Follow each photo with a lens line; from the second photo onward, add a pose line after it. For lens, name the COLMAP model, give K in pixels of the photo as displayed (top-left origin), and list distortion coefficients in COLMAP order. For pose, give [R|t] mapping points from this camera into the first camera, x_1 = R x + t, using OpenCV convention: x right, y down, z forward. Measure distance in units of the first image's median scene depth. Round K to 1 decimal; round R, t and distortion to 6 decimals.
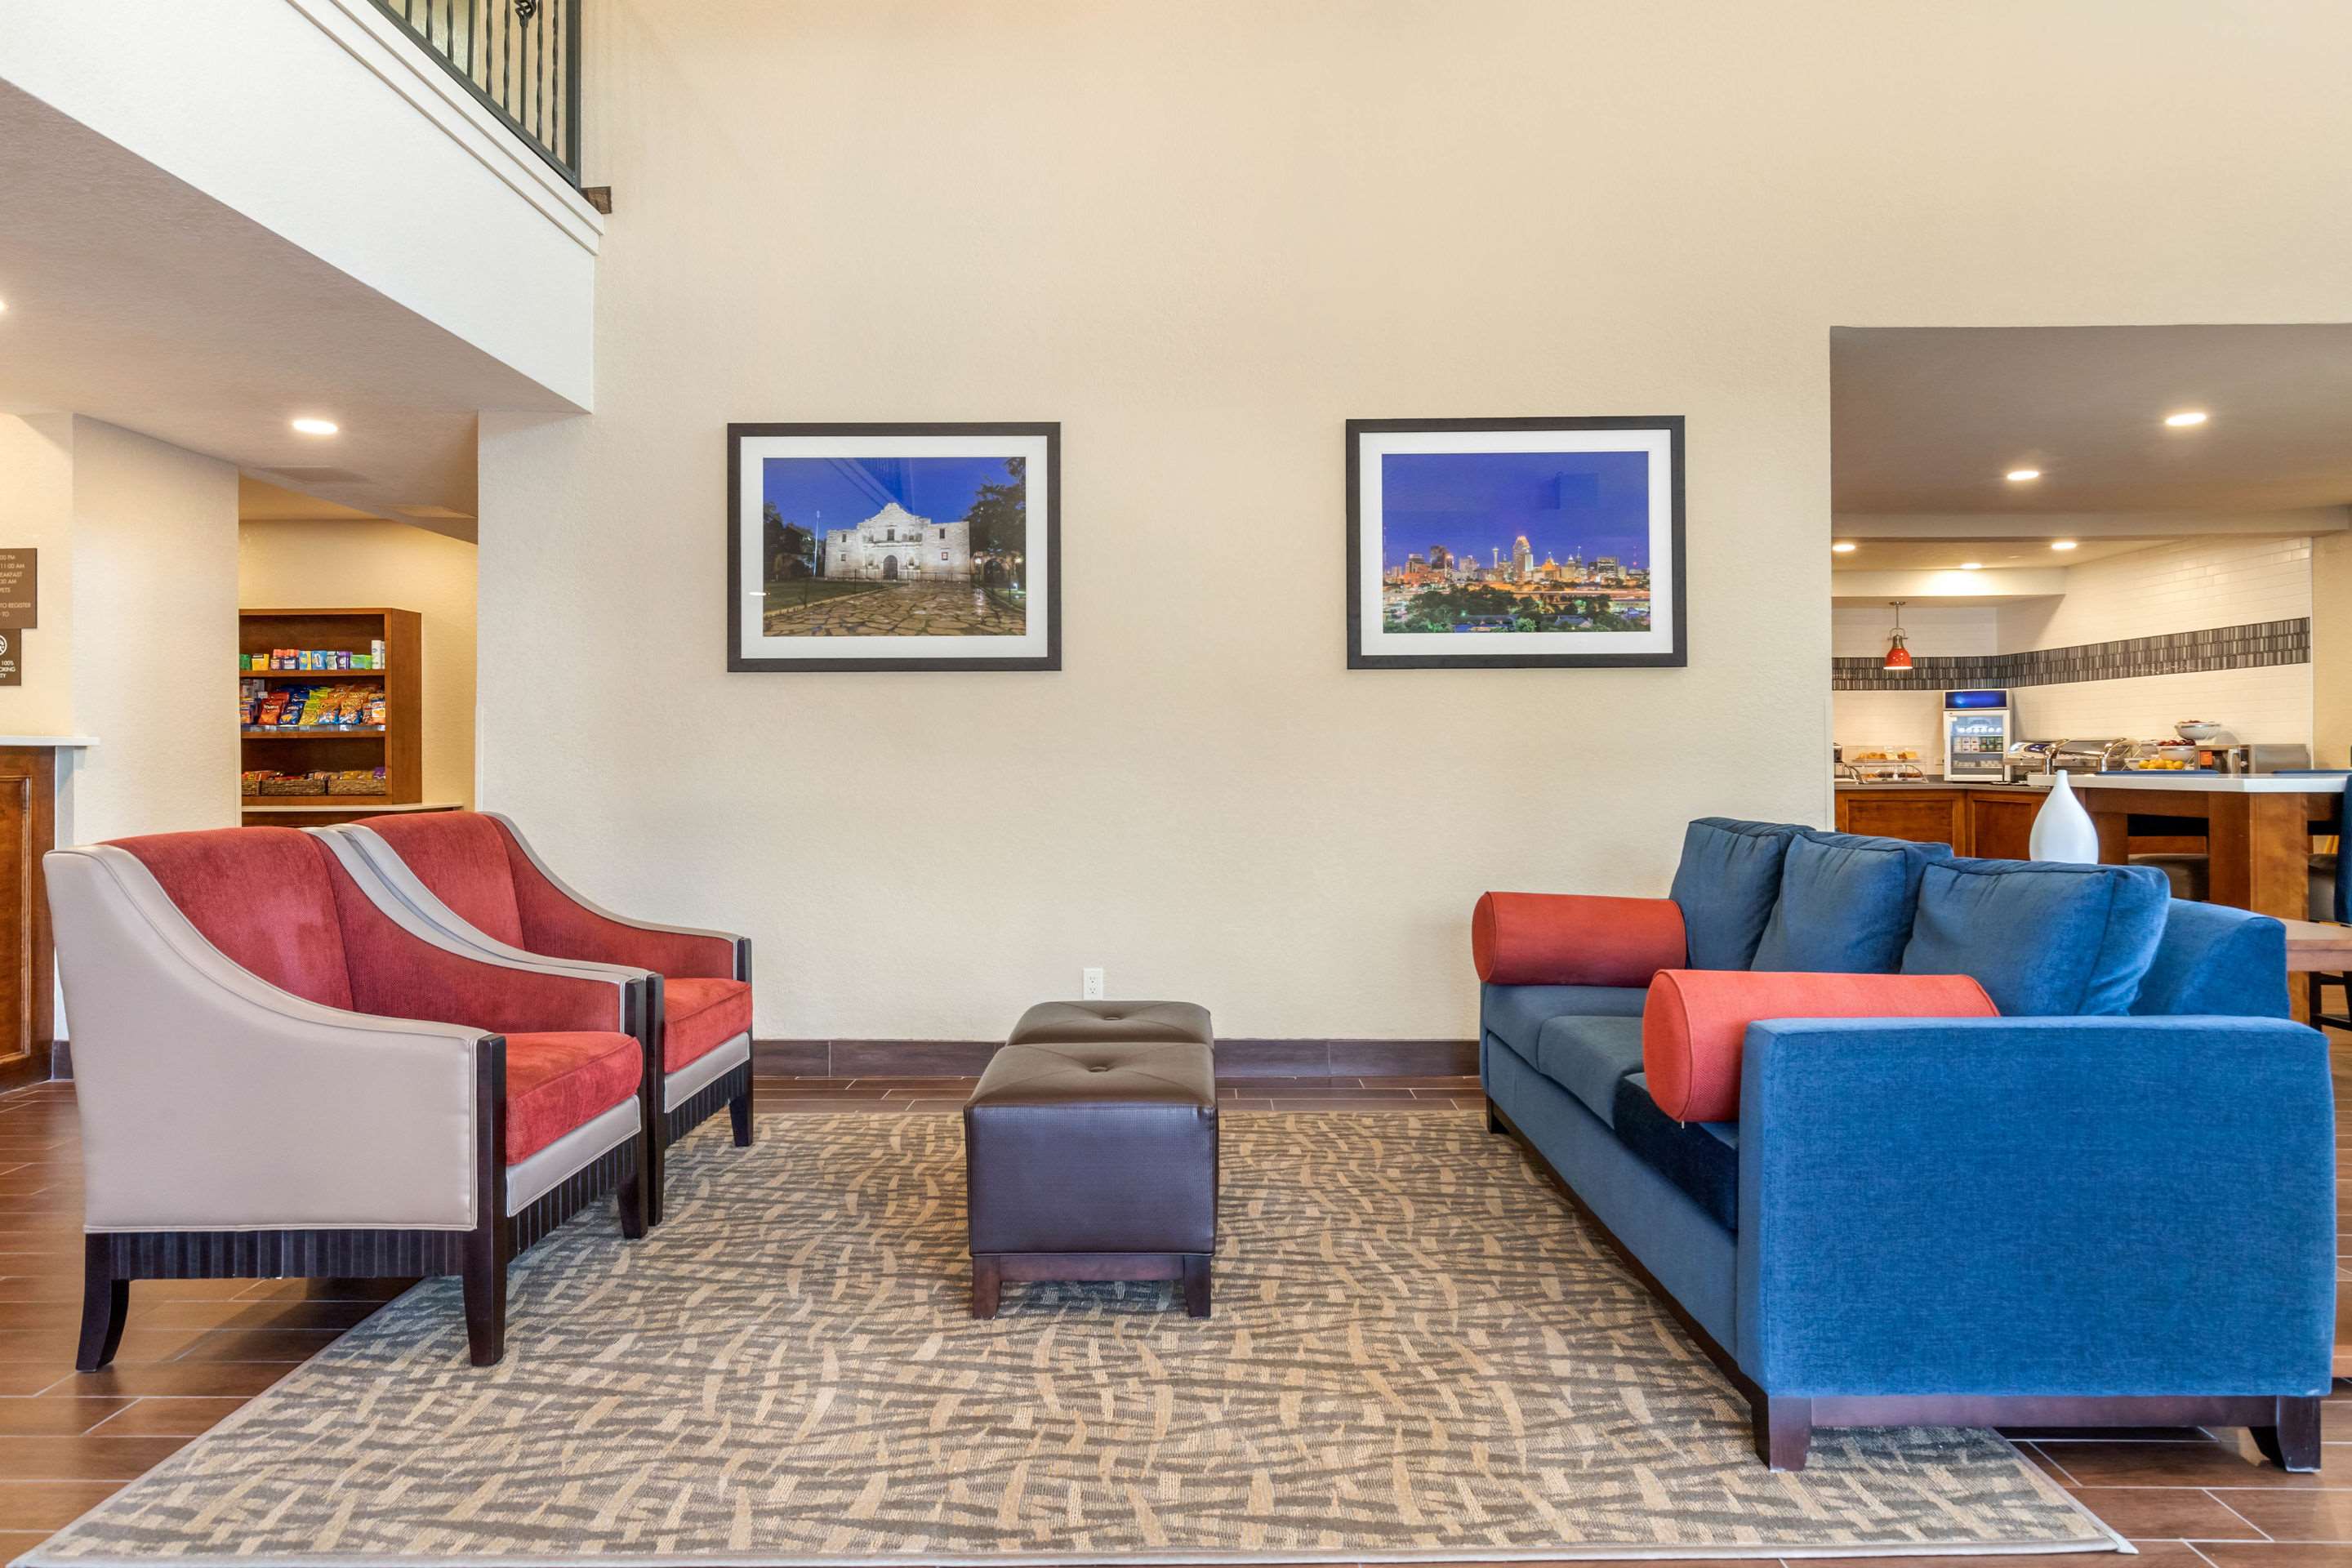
lens RADIAL K [[1384.8, 0, 1180.3], [0, 1384.8, 750.8], [0, 0, 1]] dist [-0.004638, -0.000749]
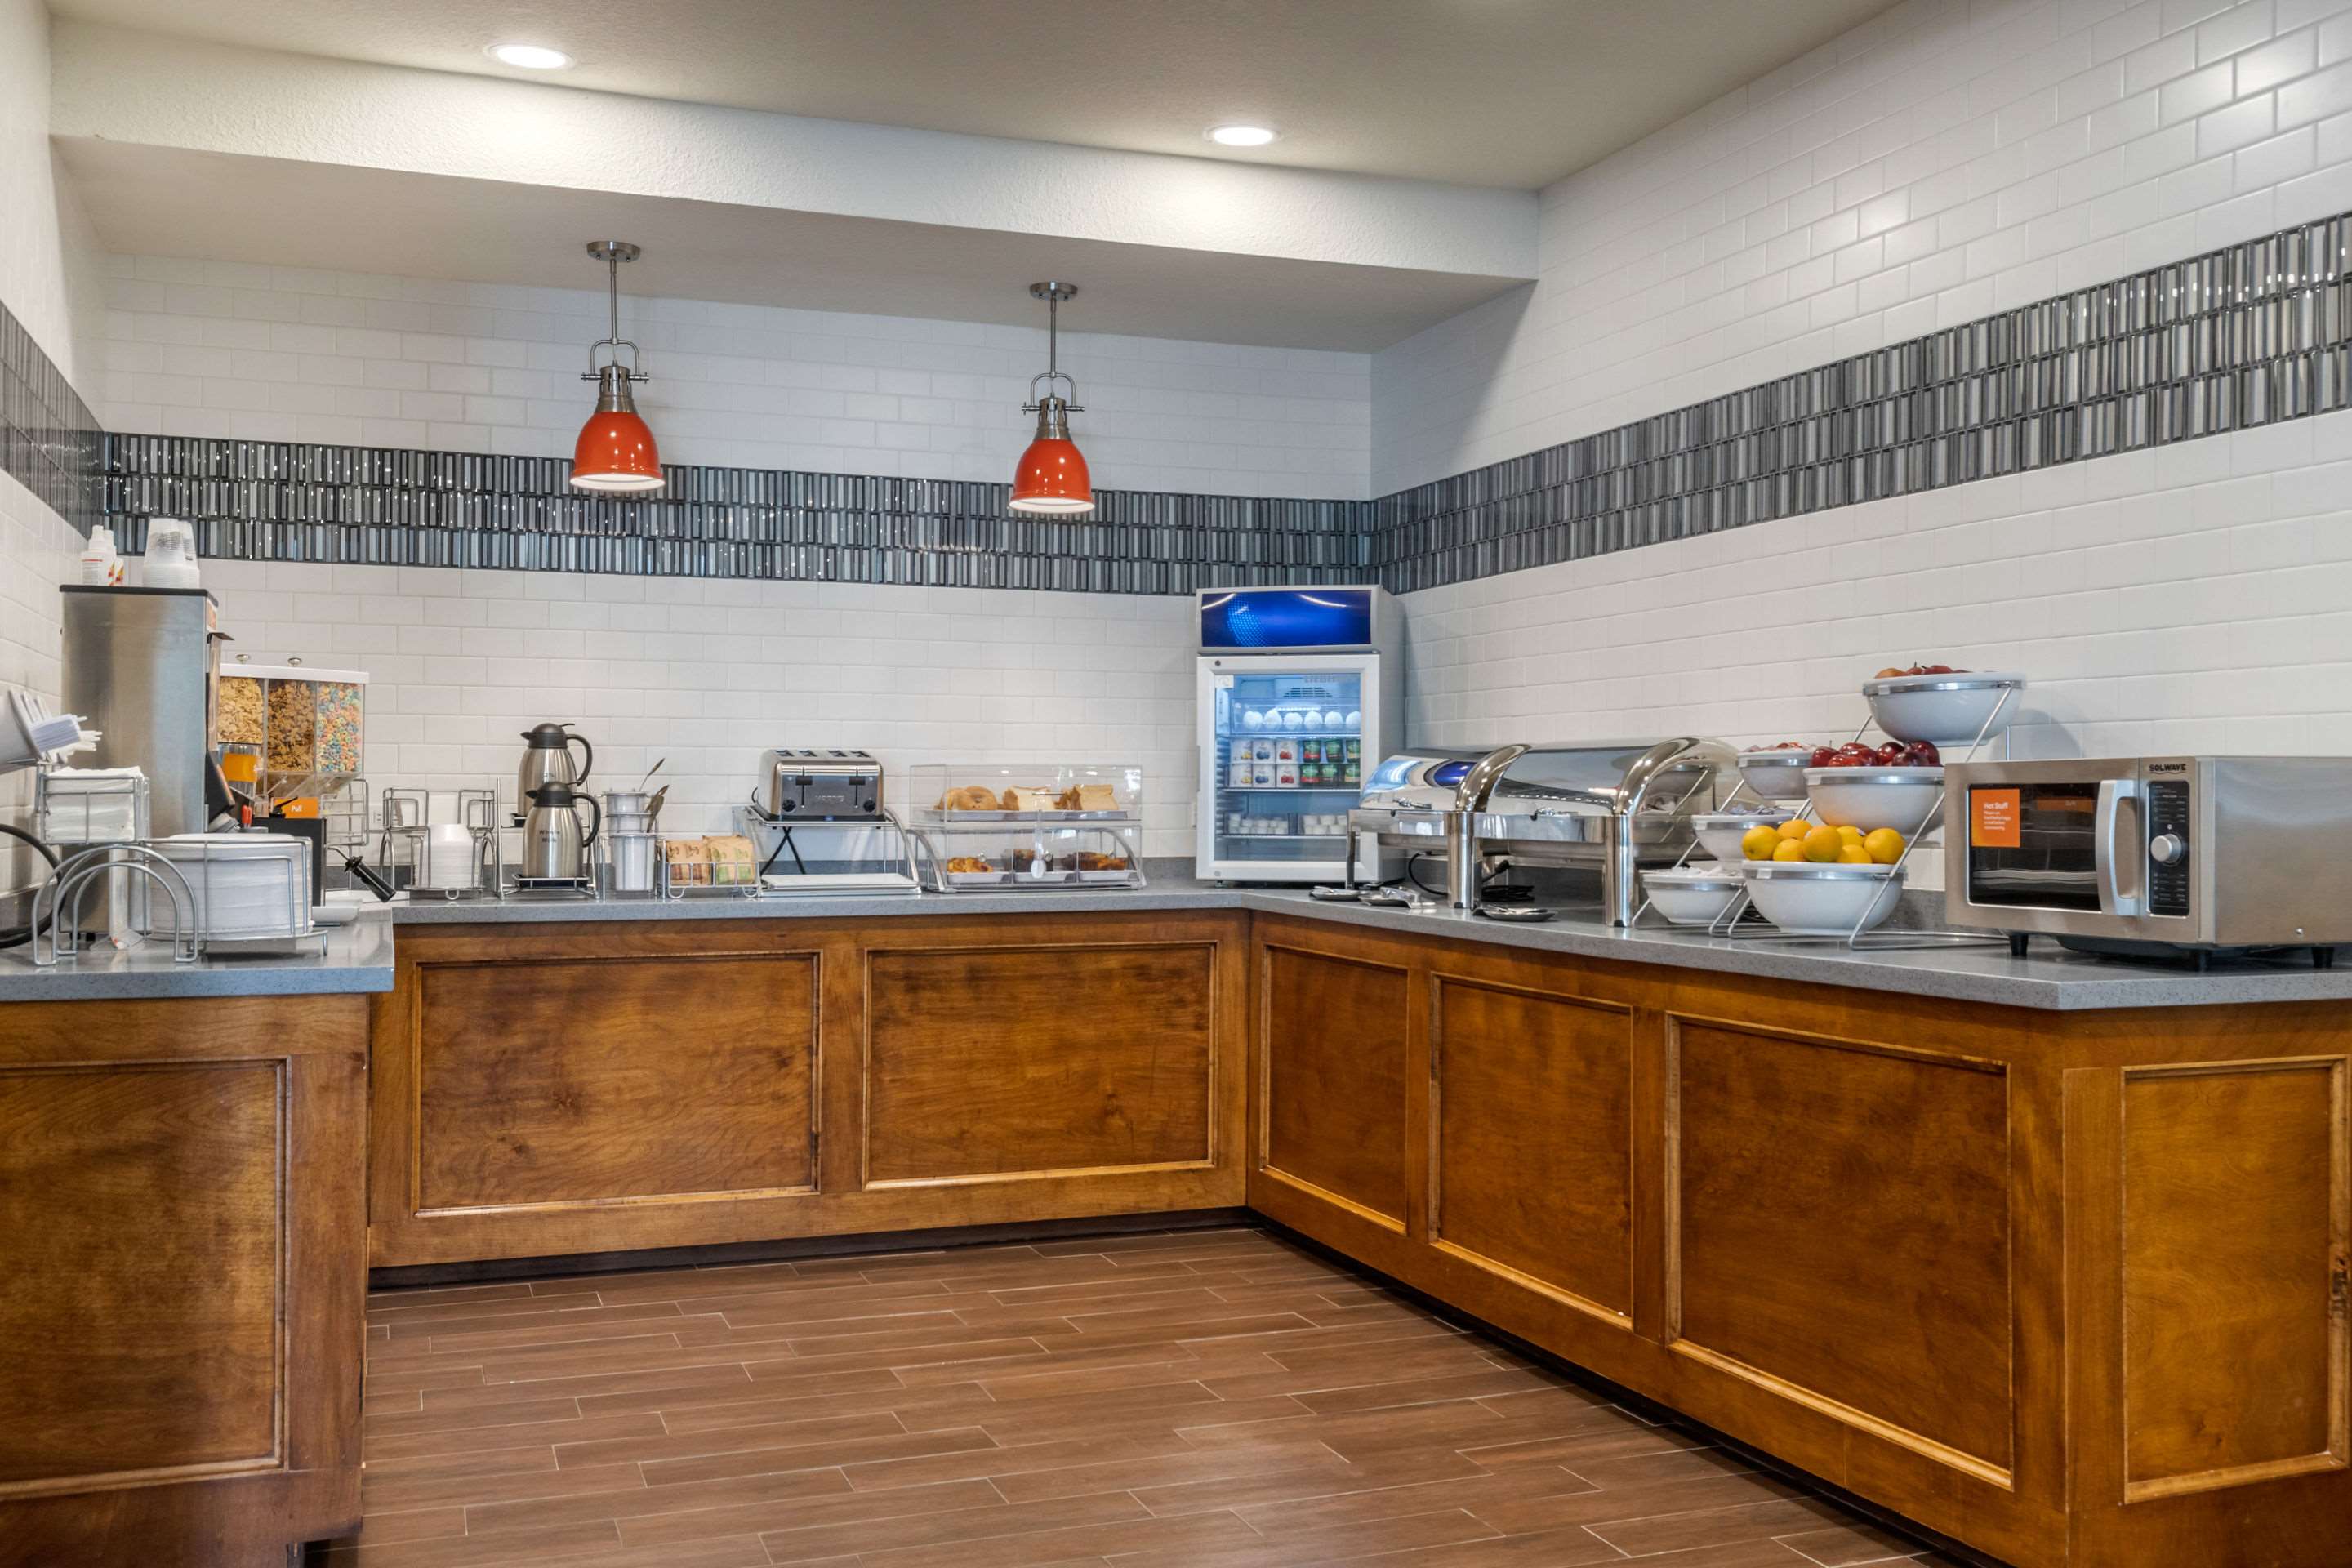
lens RADIAL K [[2188.5, 0, 1176.0], [0, 2188.5, 784.0], [0, 0, 1]] dist [0.114983, -0.000793]
pose [[0.934352, 0.006901, 0.356286, 0.378025], [-0.007047, 0.999975, -0.000888, 0.000707], [-0.356283, -0.001682, 0.934377, 0.549368]]
